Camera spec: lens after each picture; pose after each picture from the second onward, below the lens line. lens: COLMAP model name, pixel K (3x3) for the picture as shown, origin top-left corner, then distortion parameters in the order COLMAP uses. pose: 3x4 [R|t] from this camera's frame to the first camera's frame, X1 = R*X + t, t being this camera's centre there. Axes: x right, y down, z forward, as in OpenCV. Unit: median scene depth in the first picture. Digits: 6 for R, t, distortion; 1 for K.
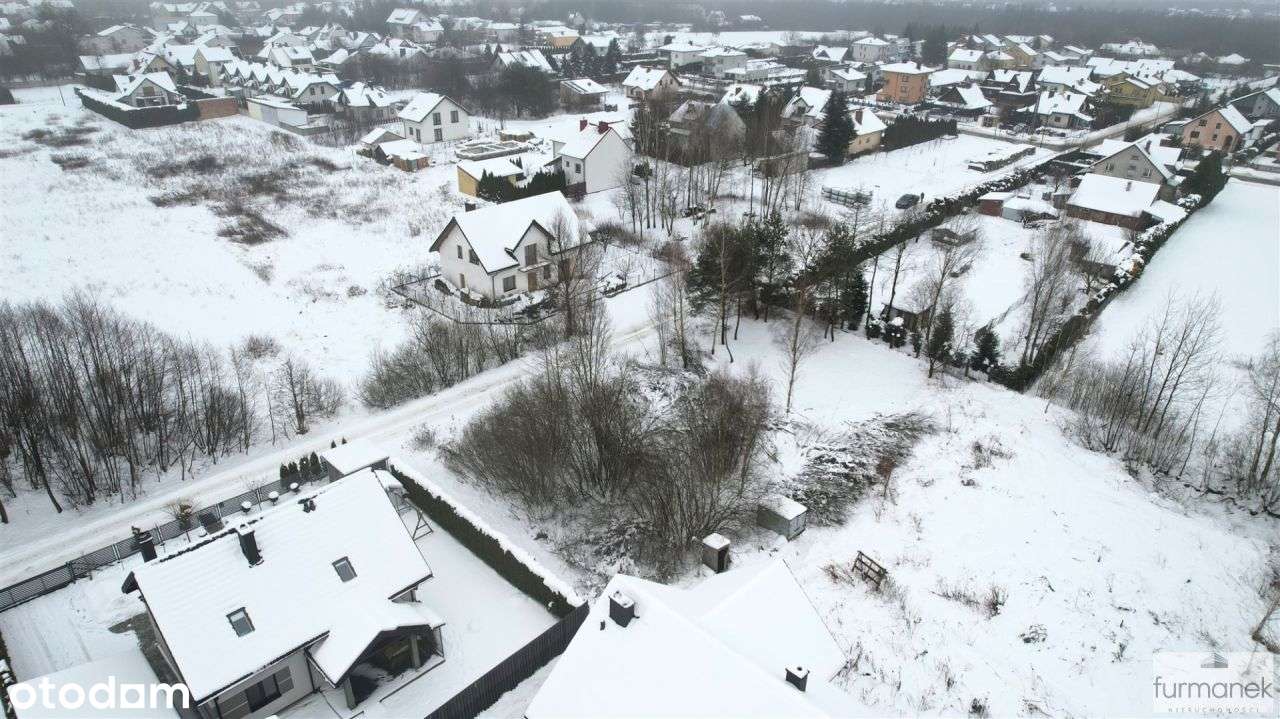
lens RADIAL K [[821.6, 0, 640.0], [0, 821.6, 359.5], [0, 0, 1]] dist [-0.080026, 0.072245]
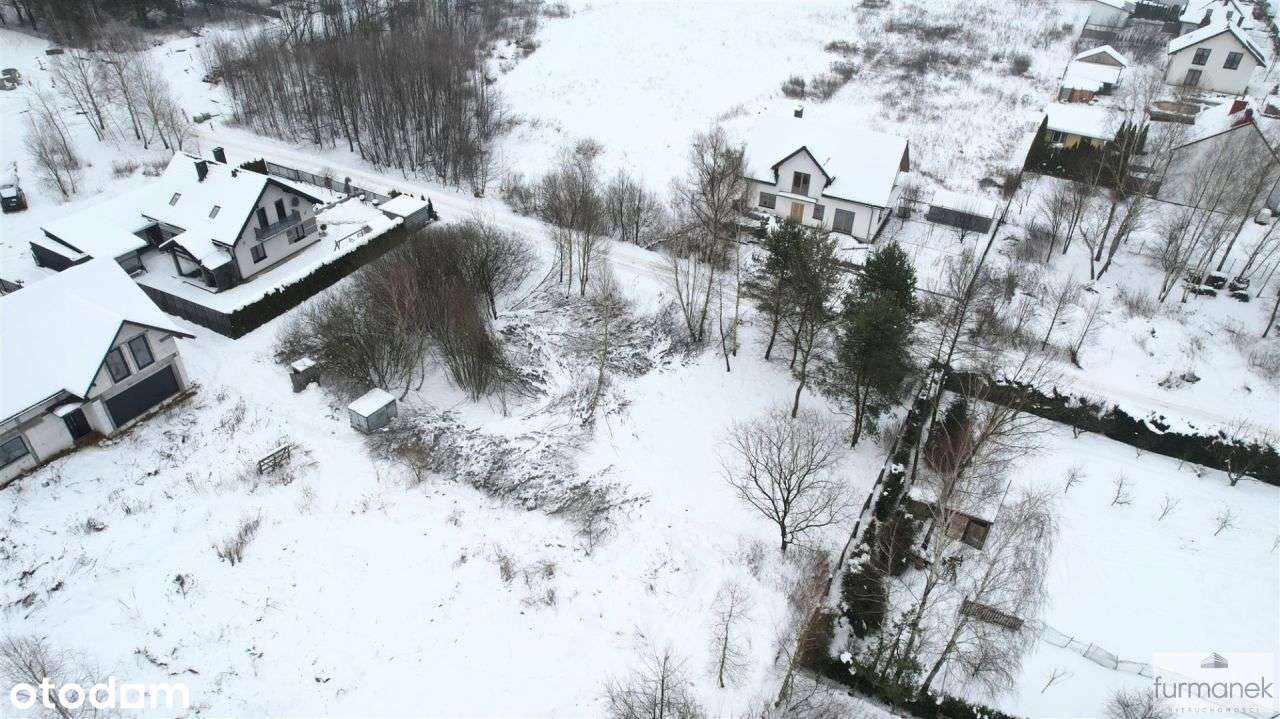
lens RADIAL K [[821.6, 0, 640.0], [0, 821.6, 359.5], [0, 0, 1]] dist [-0.080026, 0.072245]
pose [[0.269494, 0.552276, -0.788901, 0.465991], [-0.434761, 0.800747, 0.412052, -0.195563], [0.859277, 0.231938, 0.455904, 0.353425]]
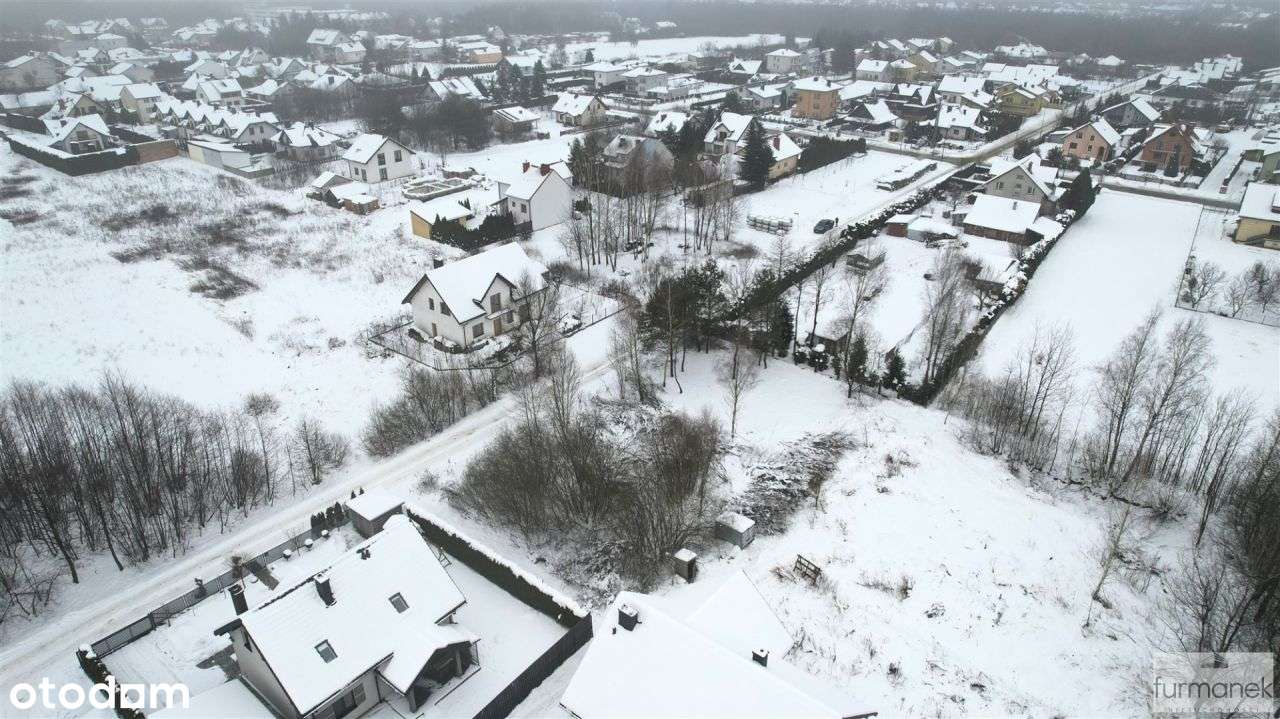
lens RADIAL K [[821.6, 0, 640.0], [0, 821.6, 359.5], [0, 0, 1]] dist [-0.080026, 0.072245]
pose [[0.995030, -0.053675, 0.083874, -0.025741], [0.053328, 0.998557, 0.006369, -0.035056], [-0.084094, -0.001865, 0.996456, -0.094332]]
